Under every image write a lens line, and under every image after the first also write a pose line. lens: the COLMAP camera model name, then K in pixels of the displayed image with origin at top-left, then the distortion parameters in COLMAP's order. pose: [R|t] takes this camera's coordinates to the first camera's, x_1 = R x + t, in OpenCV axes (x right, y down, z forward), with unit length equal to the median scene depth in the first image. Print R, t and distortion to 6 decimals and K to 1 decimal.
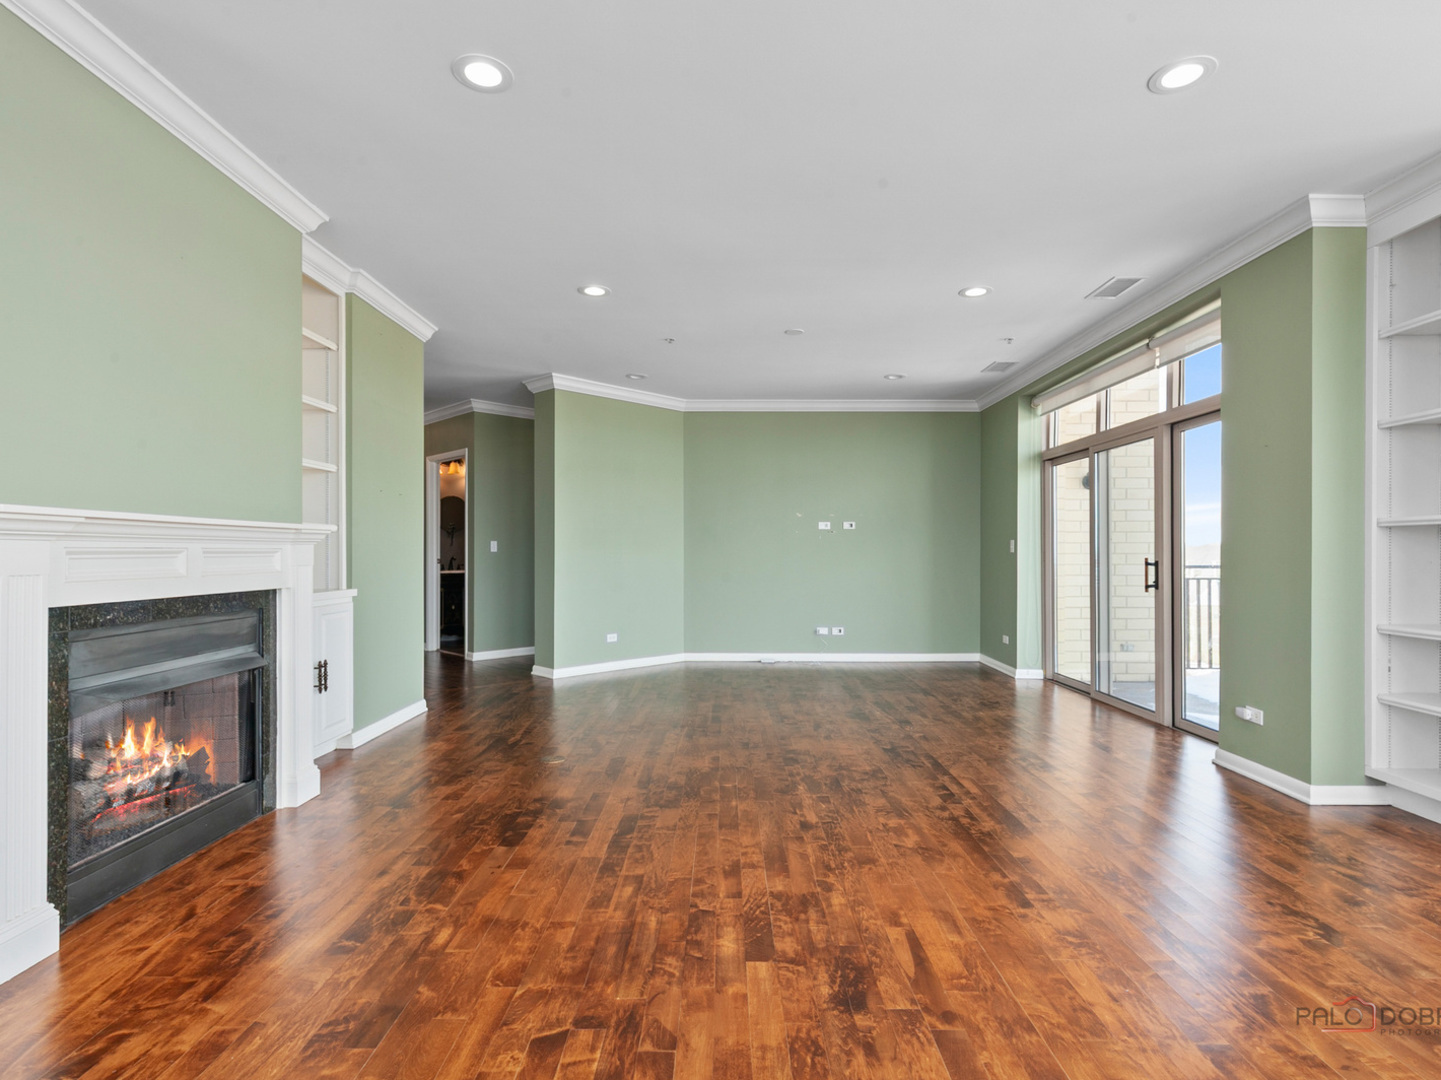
lens RADIAL K [[738.7, 0, 711.4], [0, 738.7, 548.6], [0, 0, 1]] dist [0.012515, -0.004116]
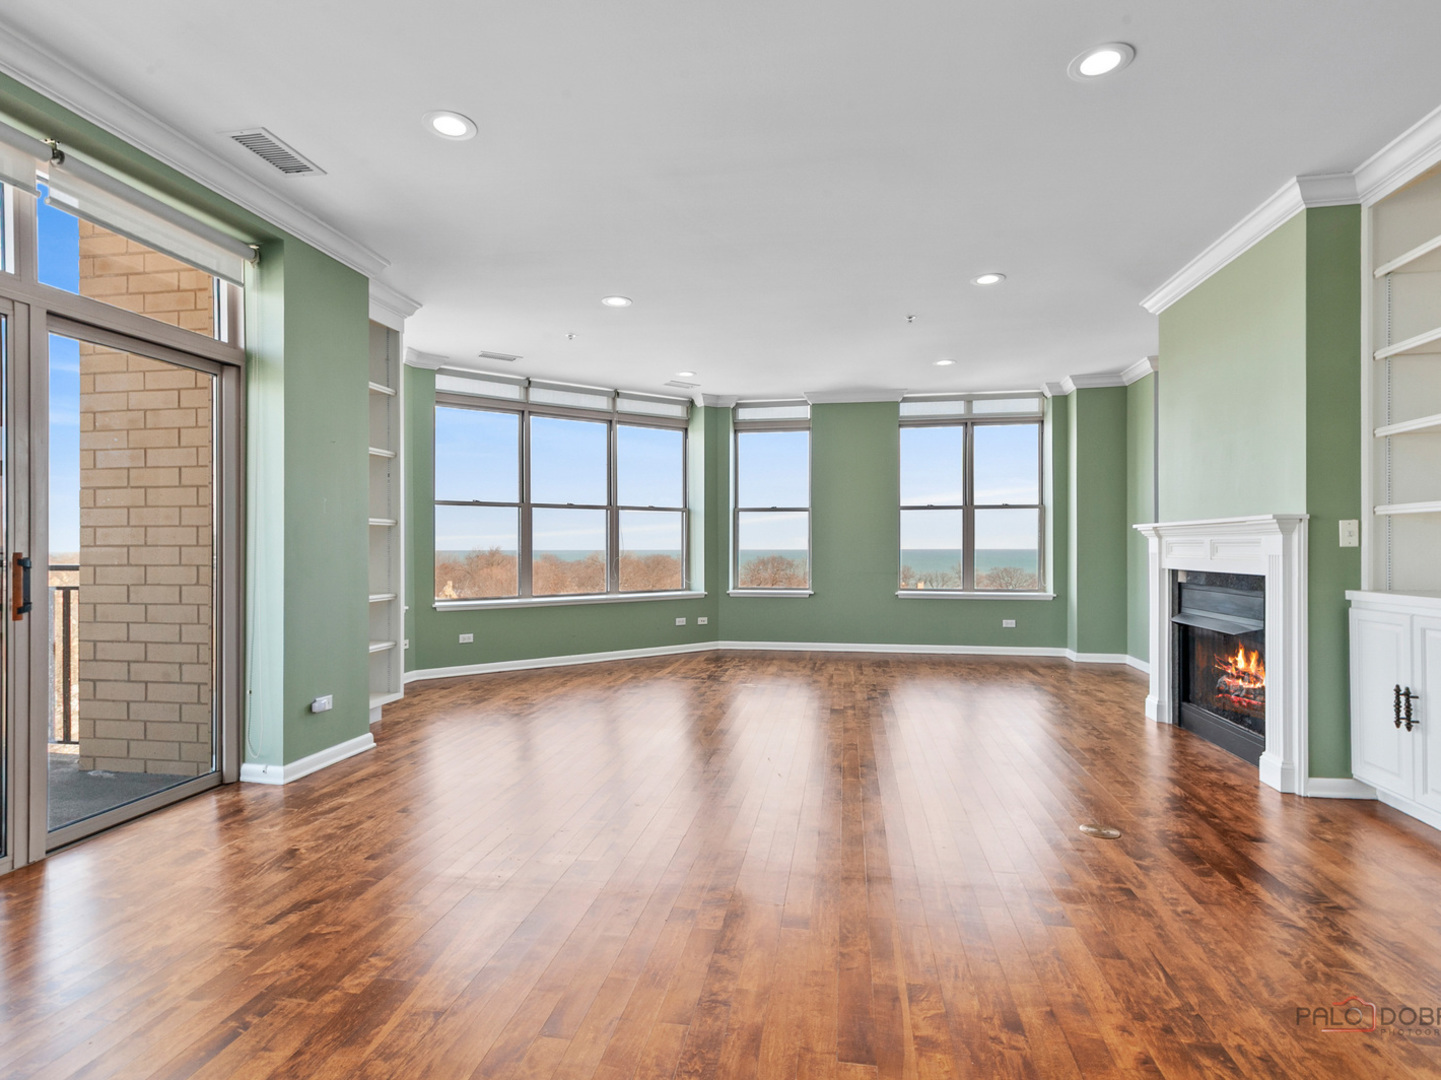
lens RADIAL K [[738.7, 0, 719.6], [0, 738.7, 541.3], [0, 0, 1]] dist [0.012515, -0.004116]
pose [[-0.987642, 0.001479, 0.156720, 0.038800], [-0.000134, 0.999947, -0.010282, 0.012617], [-0.156727, -0.010176, -0.987589, 1.916324]]
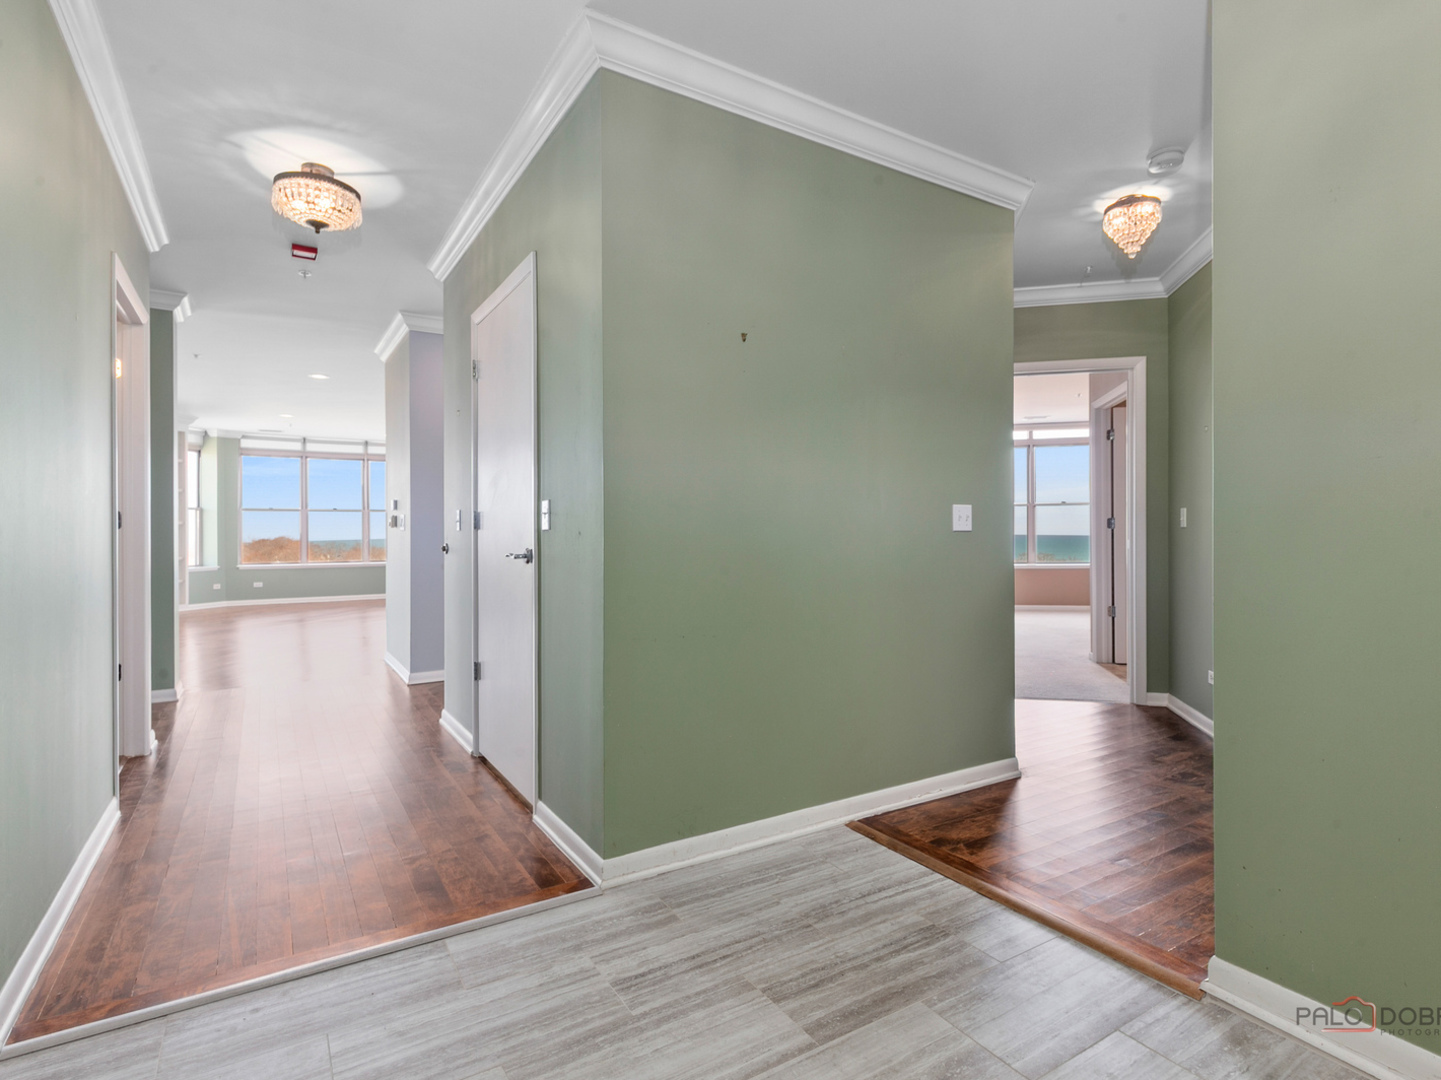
lens RADIAL K [[738.7, 0, 718.9], [0, 738.7, 534.3], [0, 0, 1]] dist [0.012515, -0.004116]
pose [[-0.977674, -0.004243, 0.210084, -1.667194], [-0.003775, 0.999989, 0.002630, -0.007973], [-0.210093, 0.001778, -0.977680, 2.957579]]
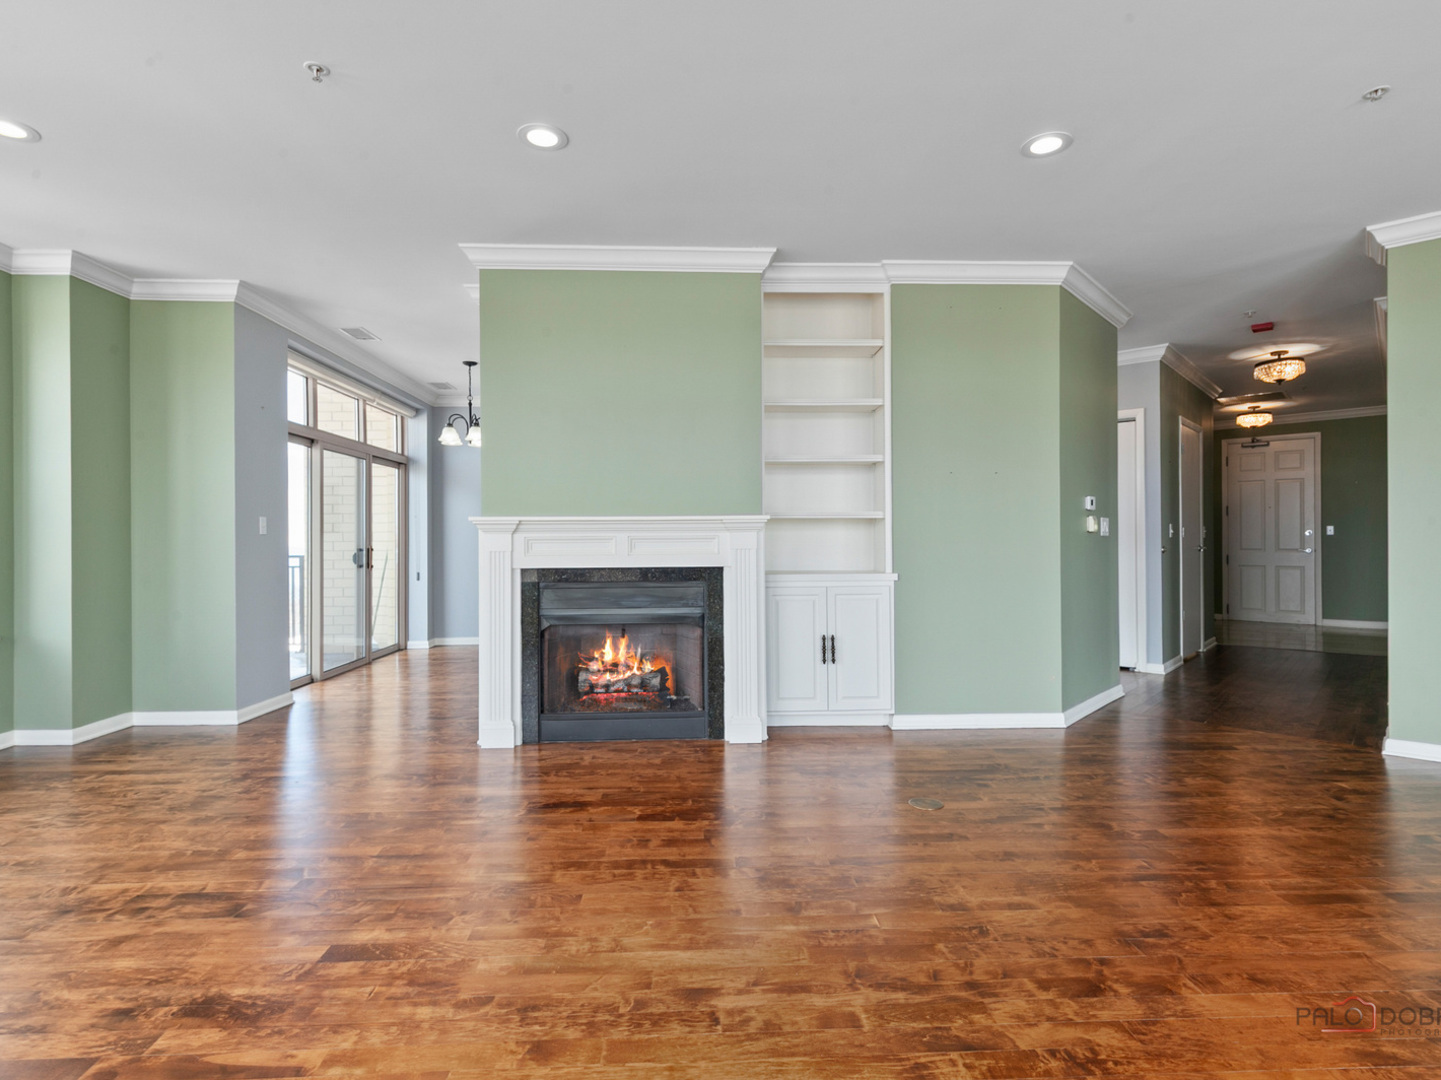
lens RADIAL K [[738.7, 0, 726.3], [0, 738.7, 536.6], [0, 0, 1]] dist [0.012515, -0.004116]
pose [[0.060502, -0.007051, -0.998143, 0.594135], [0.010074, 0.999928, -0.006452, 0.008681], [0.998117, -0.009665, 0.060569, 0.808466]]
